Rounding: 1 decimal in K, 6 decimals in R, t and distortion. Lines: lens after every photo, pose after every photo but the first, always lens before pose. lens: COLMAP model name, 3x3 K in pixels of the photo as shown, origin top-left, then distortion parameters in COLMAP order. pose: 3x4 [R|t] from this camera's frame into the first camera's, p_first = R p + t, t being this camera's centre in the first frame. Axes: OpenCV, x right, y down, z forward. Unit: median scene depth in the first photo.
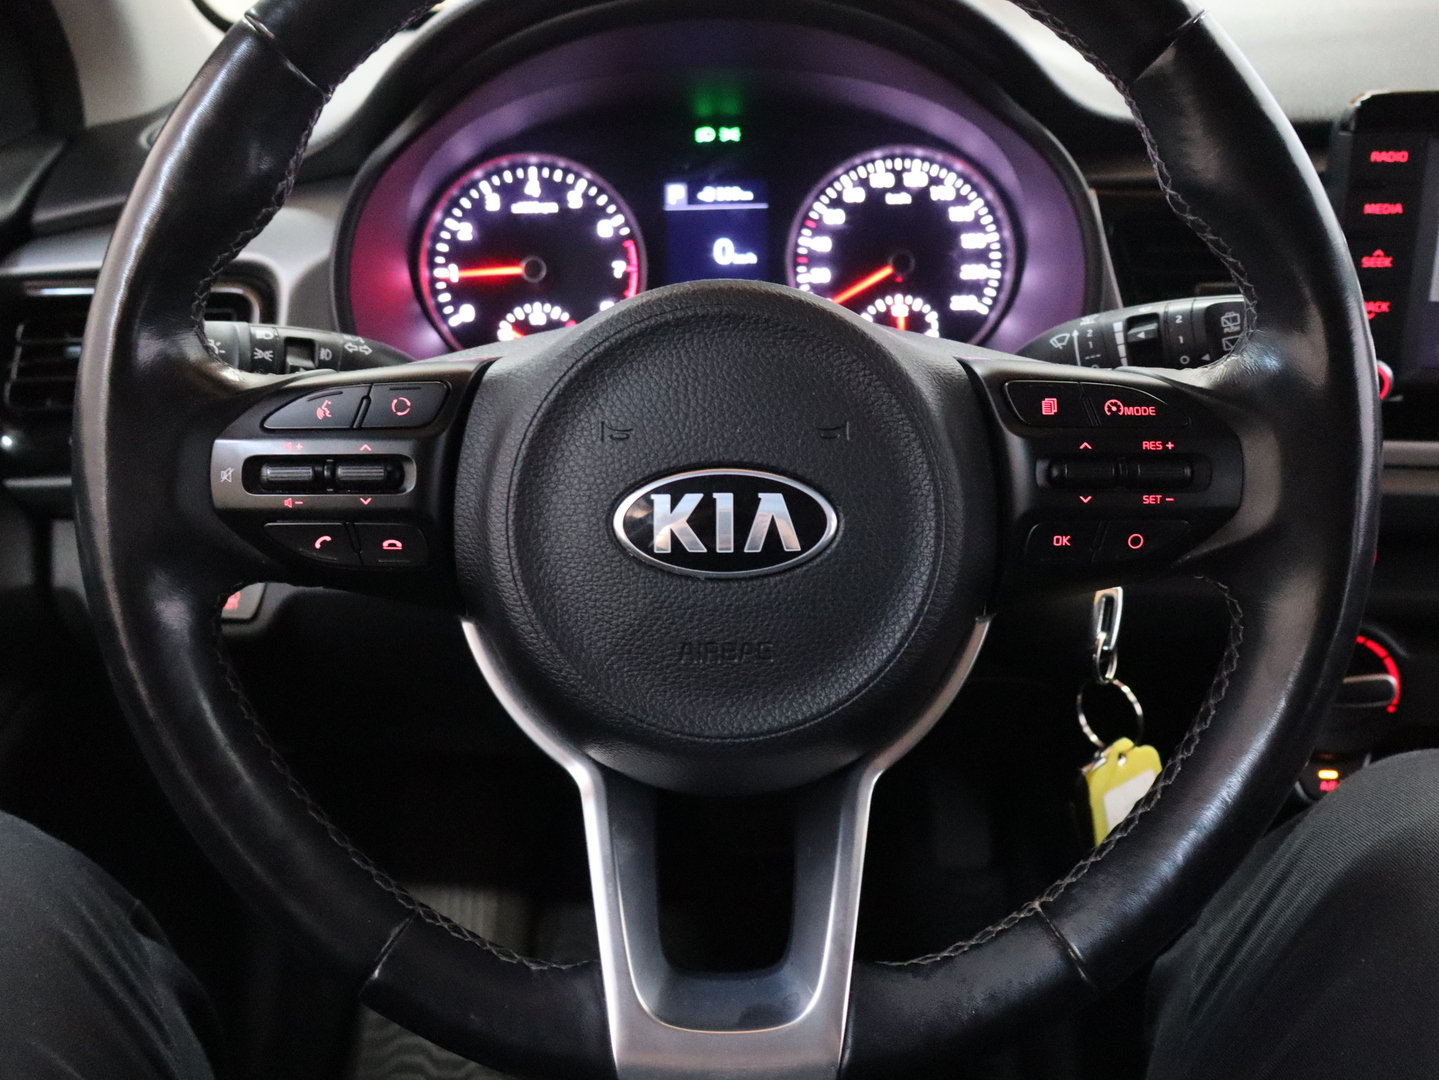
lens RADIAL K [[1297.8, 0, 719.5], [0, 1297.8, 540.0], [0, 0, 1]] dist [-0.007479, -0.001294]
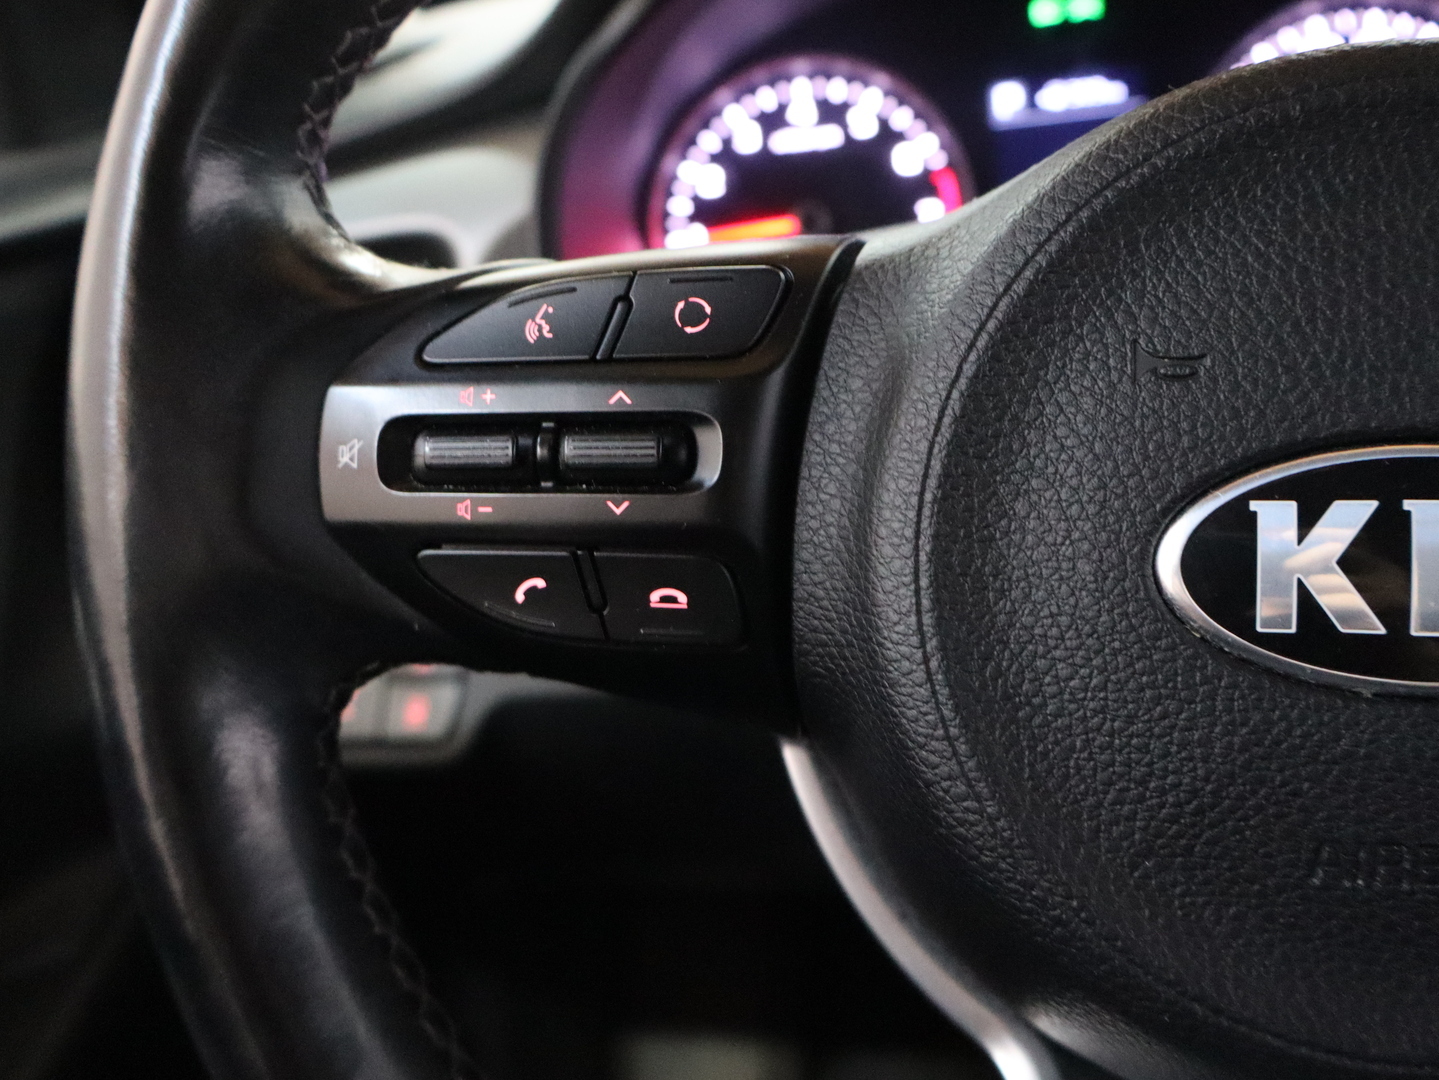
lens RADIAL K [[1433.5, 0, 719.5], [0, 1433.5, 540.0], [0, 0, 1]] dist [-0.023617, -0.006261]
pose [[0.987654, 0.018128, -0.155597, -0.150538], [-0.022816, 0.999336, -0.028397, -0.003543], [0.154979, 0.031597, 0.987412, 0.473605]]
